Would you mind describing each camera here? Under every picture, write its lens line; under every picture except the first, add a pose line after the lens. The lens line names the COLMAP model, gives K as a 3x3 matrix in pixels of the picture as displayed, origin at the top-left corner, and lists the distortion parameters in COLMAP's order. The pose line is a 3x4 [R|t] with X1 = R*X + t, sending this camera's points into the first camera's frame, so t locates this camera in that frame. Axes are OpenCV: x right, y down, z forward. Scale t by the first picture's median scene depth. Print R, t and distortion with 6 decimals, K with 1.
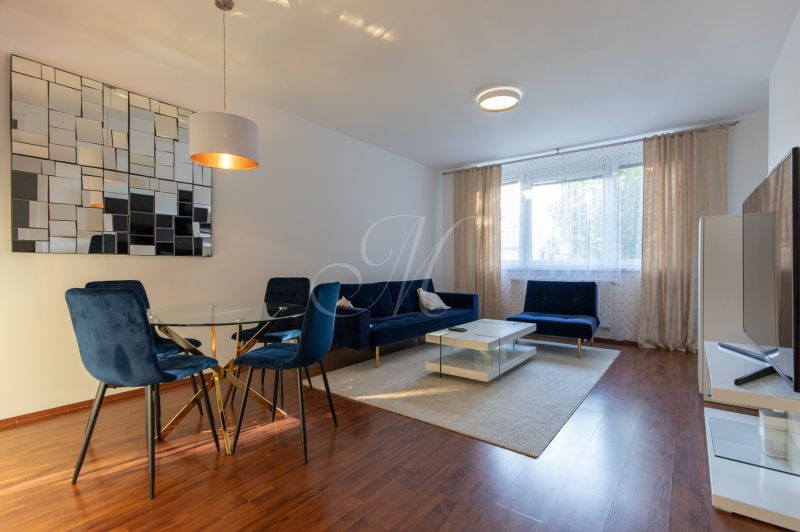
lens RADIAL K [[380.6, 0, 384.0], [0, 380.6, 266.1], [0, 0, 1]] dist [0.002294, 0.000097]
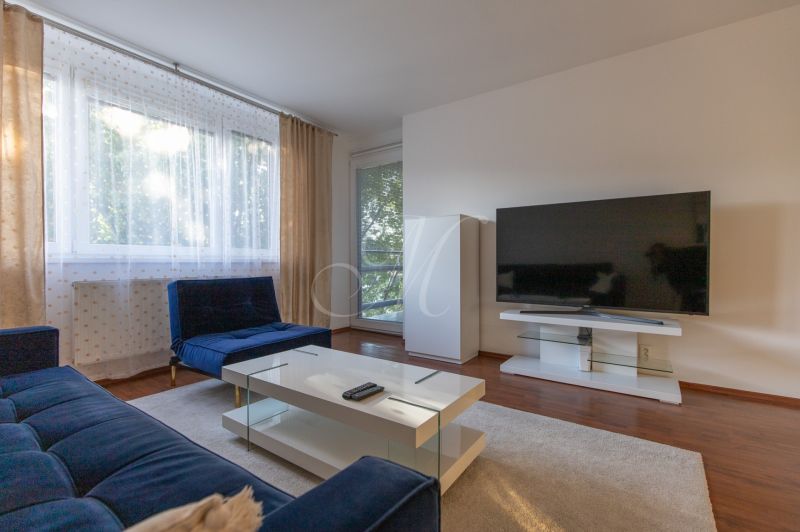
lens RADIAL K [[353.3, 0, 420.0], [0, 353.3, 265.7], [0, 0, 1]] dist [0.000505, -0.000200]
pose [[-0.081586, -0.007479, 0.996638, -0.173647], [0.005777, 0.999951, 0.007977, 0.016536], [-0.996650, 0.006409, -0.081539, 0.788457]]
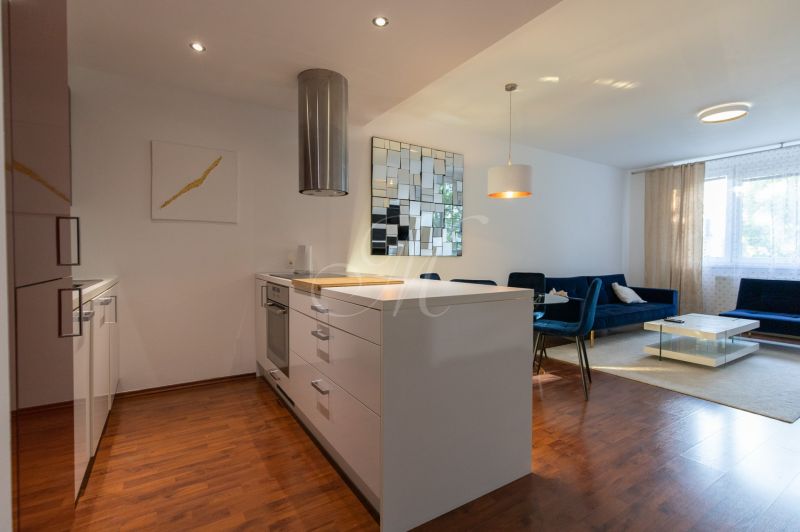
lens RADIAL K [[366.5, 0, 380.3], [0, 366.5, 260.8], [0, 0, 1]] dist [-0.000065, -0.000352]
pose [[0.938054, 0.011300, -0.346305, -0.206086], [-0.006426, 0.999864, 0.015217, -0.019686], [0.346430, -0.012049, 0.937999, -0.269109]]
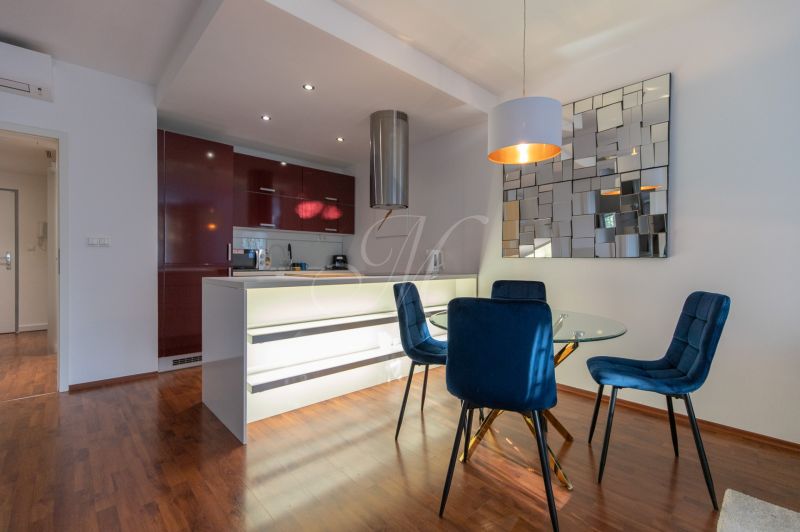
lens RADIAL K [[353.3, 0, 420.0], [0, 353.3, 265.7], [0, 0, 1]] dist [0.000505, -0.000200]
pose [[-0.112280, 0.008729, -0.993638, 0.229843], [-0.010386, 0.999896, 0.009958, -0.008174], [0.993622, 0.011438, -0.112178, 0.450280]]
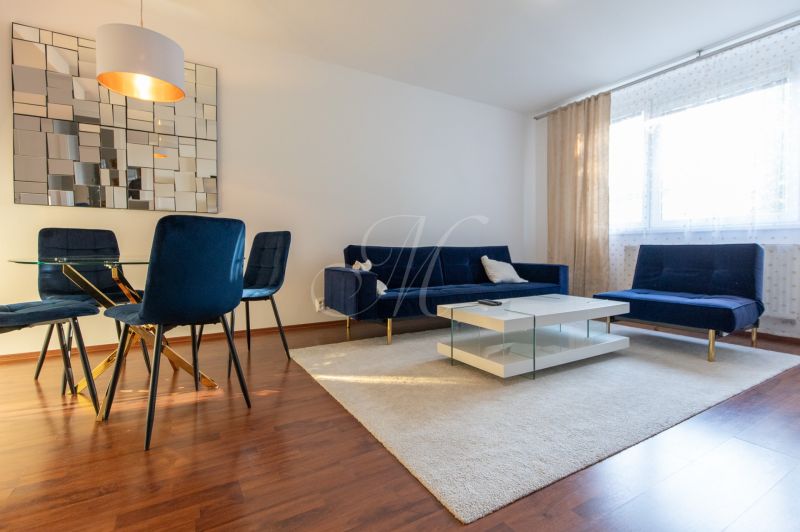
lens RADIAL K [[369.5, 0, 386.9], [0, 369.5, 255.2], [0, 0, 1]] dist [0.001935, 0.000259]
pose [[0.929286, 0.003190, -0.369347, 0.221725], [0.002087, 0.999901, 0.013887, 0.052230], [0.369355, -0.013676, 0.929188, 0.216430]]
